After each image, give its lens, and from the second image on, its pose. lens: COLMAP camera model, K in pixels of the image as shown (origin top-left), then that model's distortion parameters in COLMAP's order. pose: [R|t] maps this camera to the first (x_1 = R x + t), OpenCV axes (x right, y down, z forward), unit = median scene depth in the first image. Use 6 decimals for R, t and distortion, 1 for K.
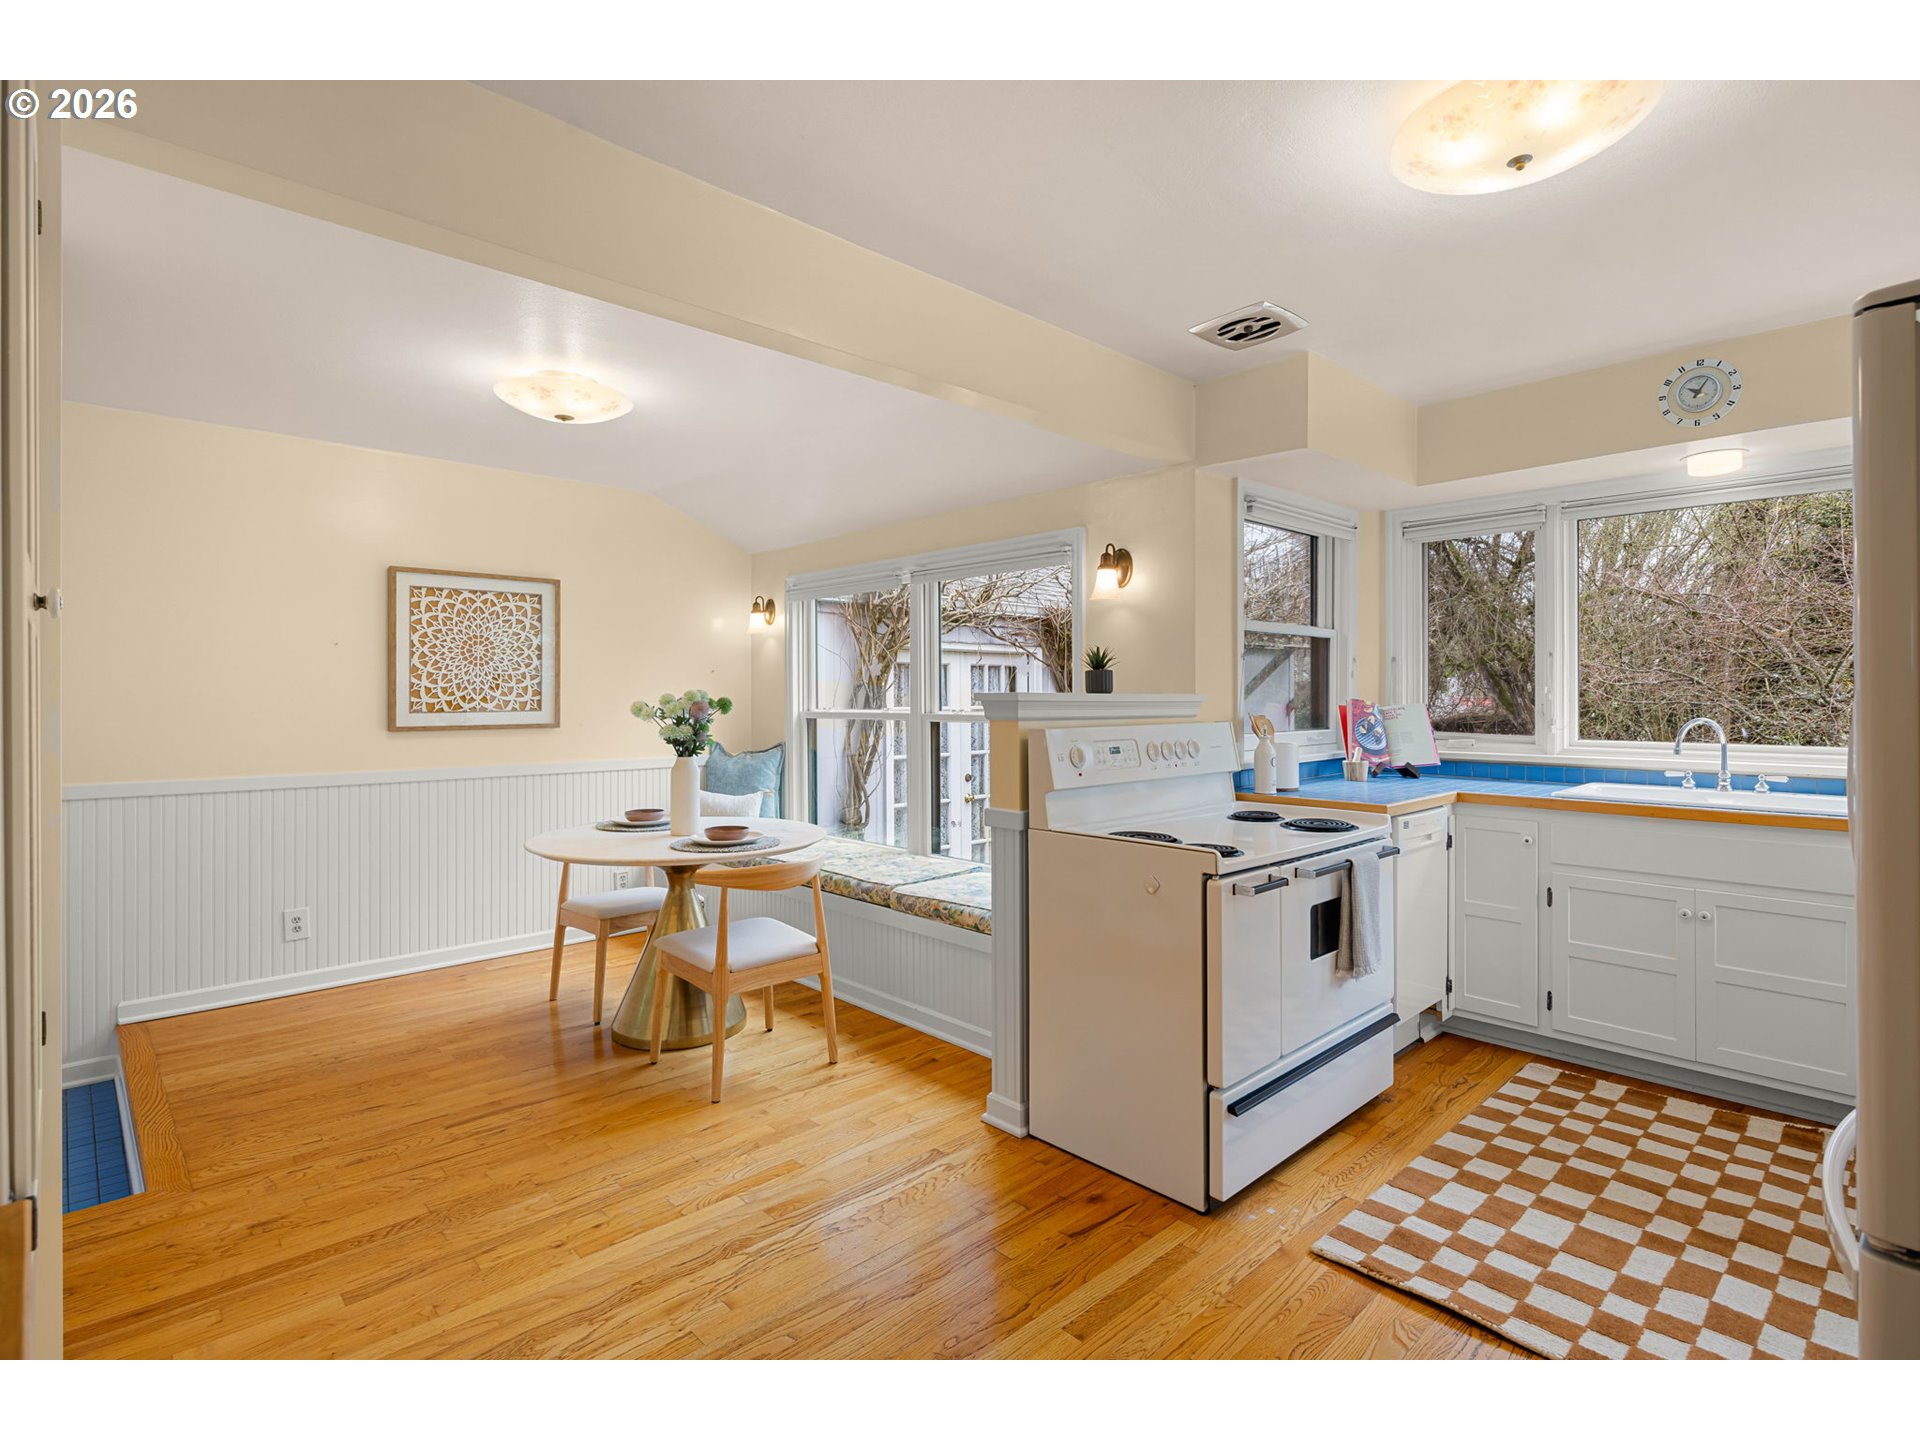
lens RADIAL K [[940.2, 0, 967.7], [0, 940.2, 692.5], [0, 0, 1]] dist [0.005694, -0.004365]
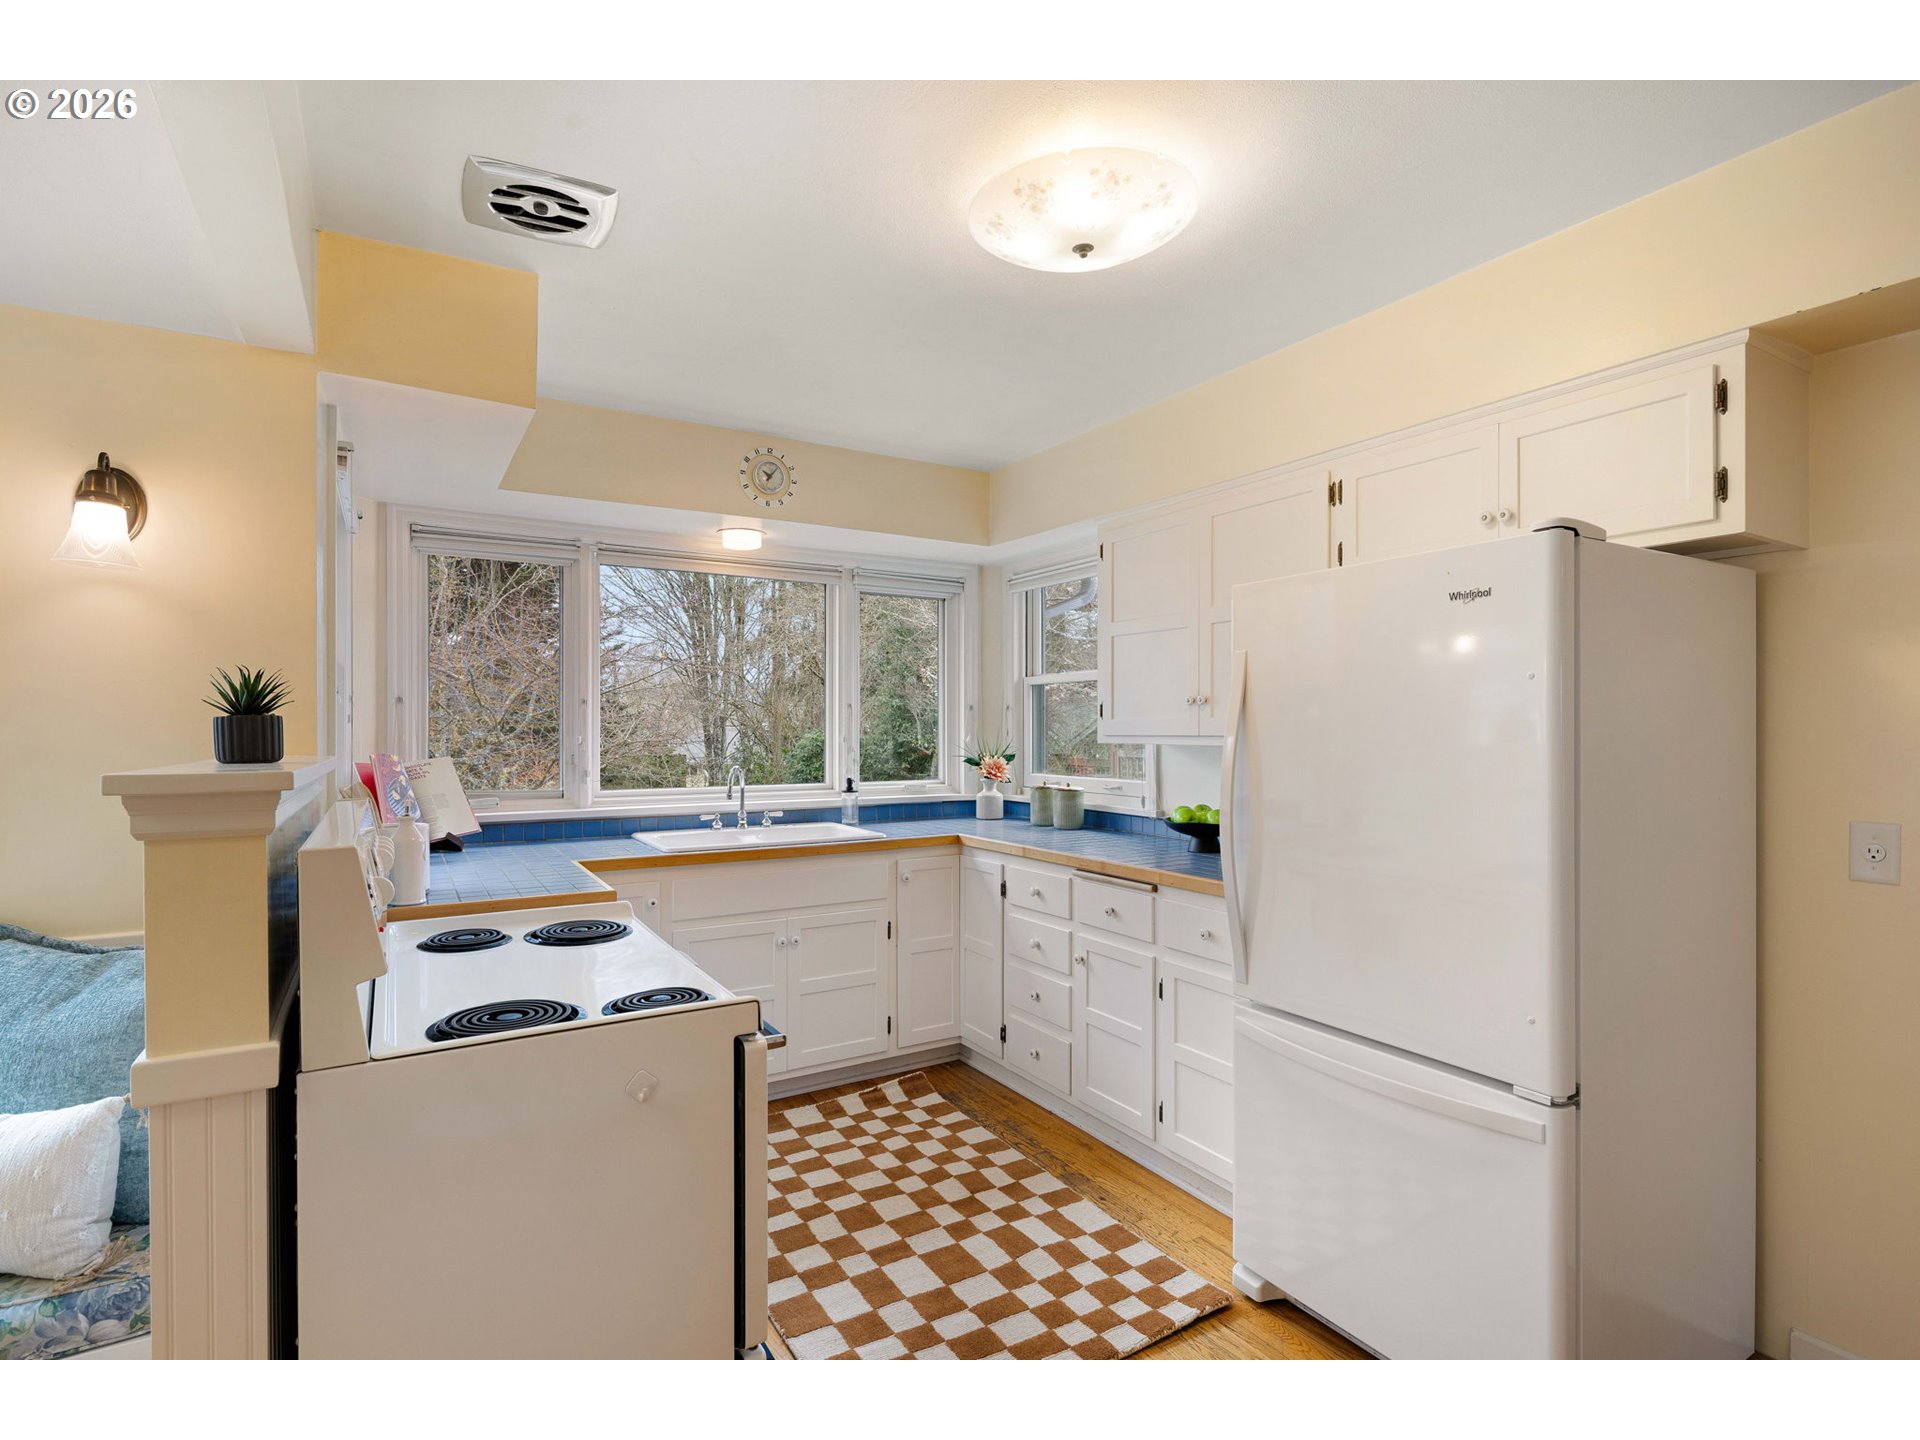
lens RADIAL K [[940.2, 0, 966.9], [0, 940.2, 727.6], [0, 0, 1]] dist [0.005694, -0.004365]
pose [[0.215023, 0.002341, 0.976606, -0.243825], [-0.003095, 0.999994, -0.001716, -0.015718], [-0.976604, -0.002653, 0.215029, 0.474514]]
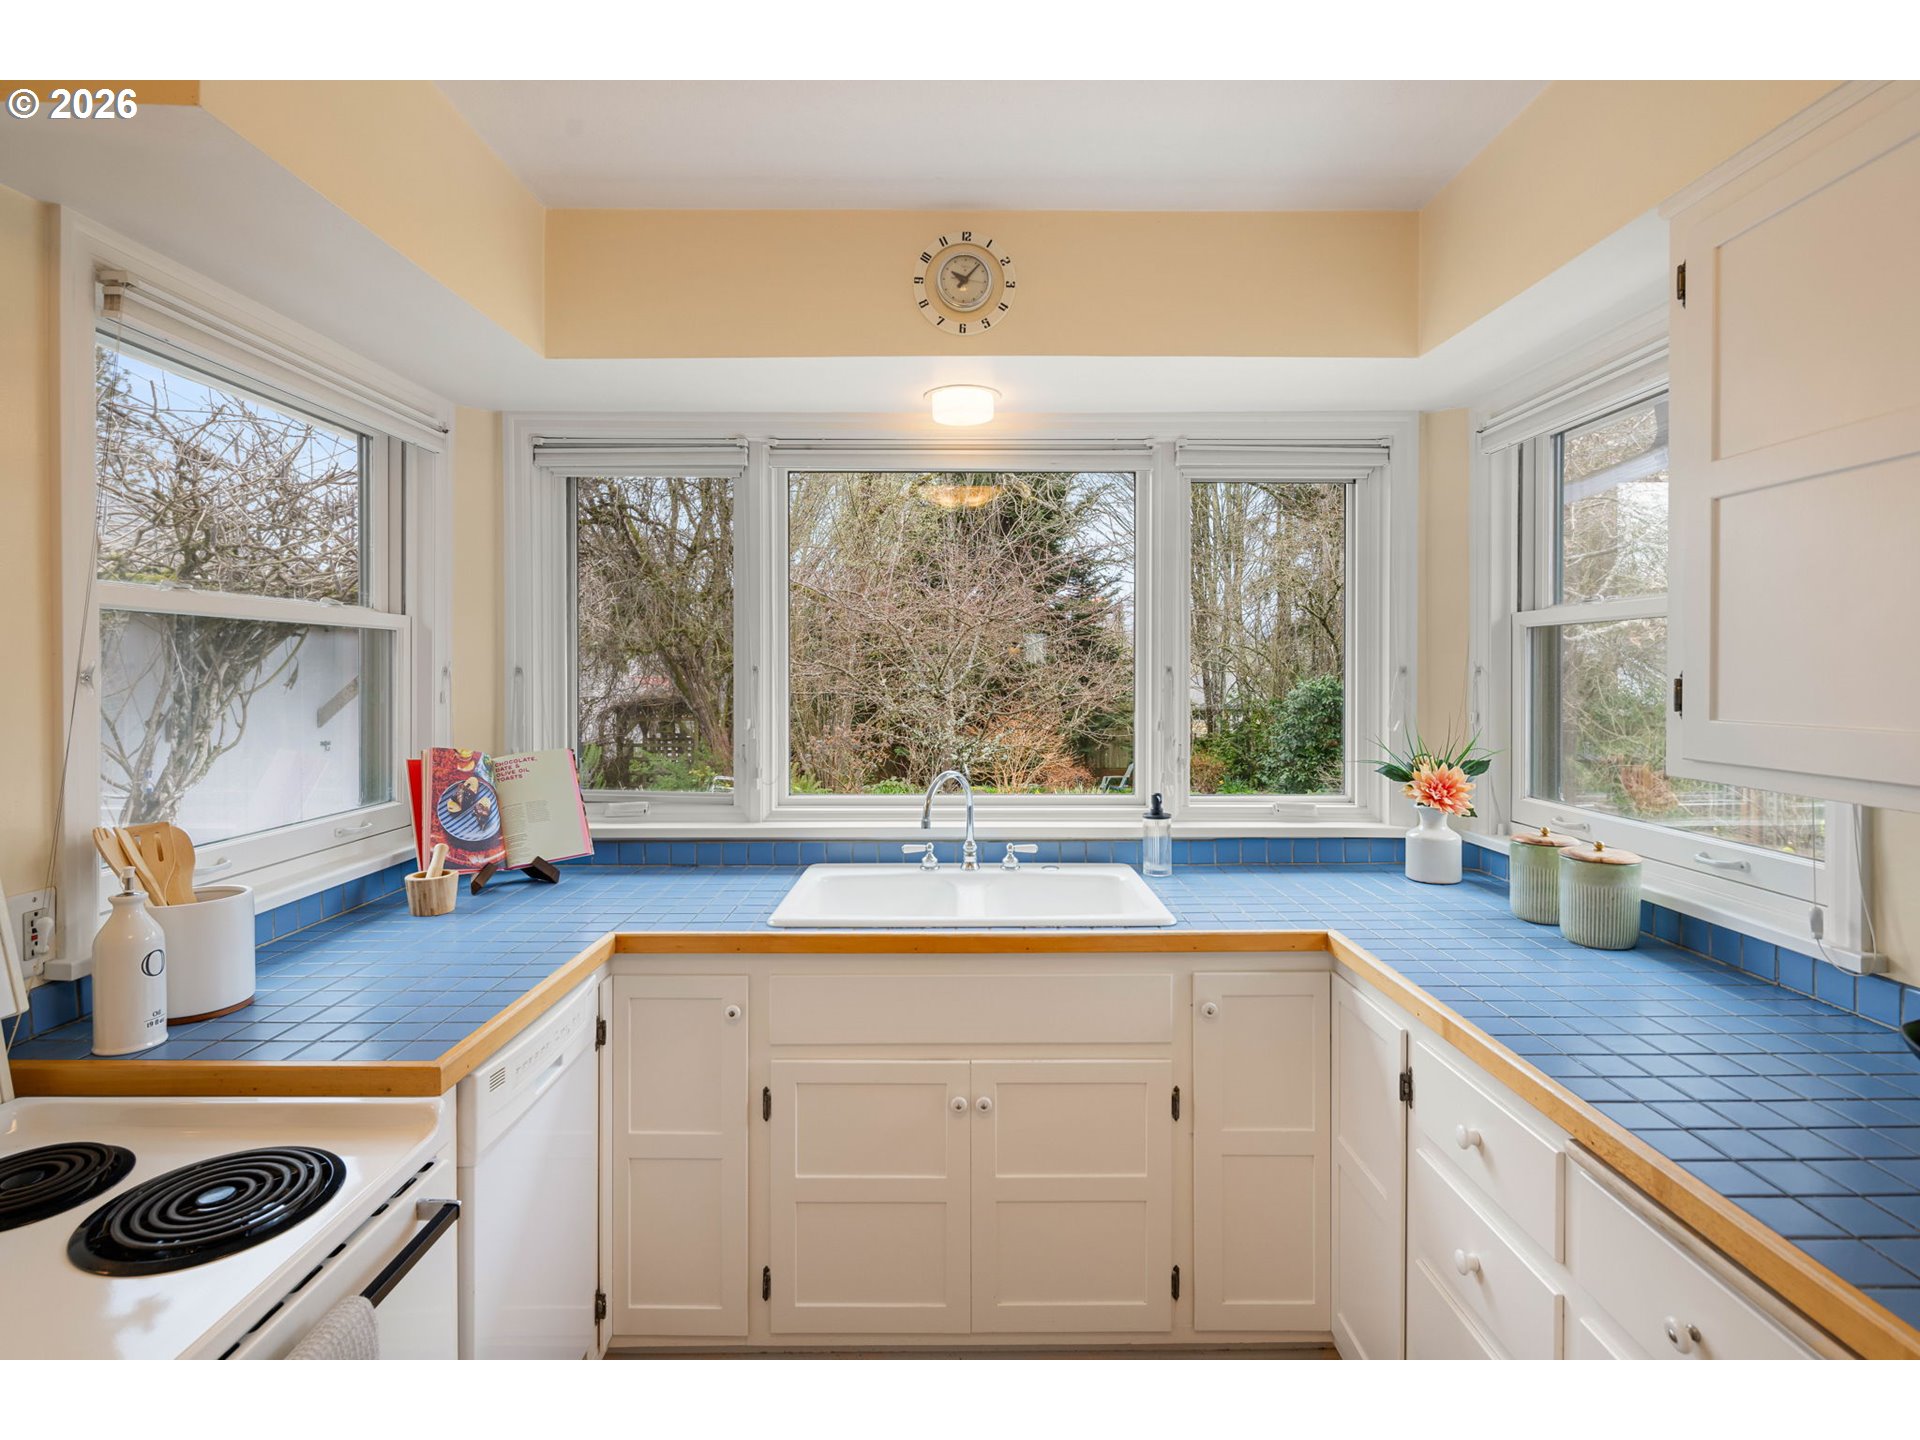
lens RADIAL K [[940.2, 0, 963.9], [0, 940.2, 678.8], [0, 0, 1]] dist [0.005694, -0.004365]
pose [[0.687984, -0.005238, 0.725707, 0.272489], [-0.002189, 0.999954, 0.009293, -0.044990], [-0.725723, -0.007982, 0.687941, 0.496234]]
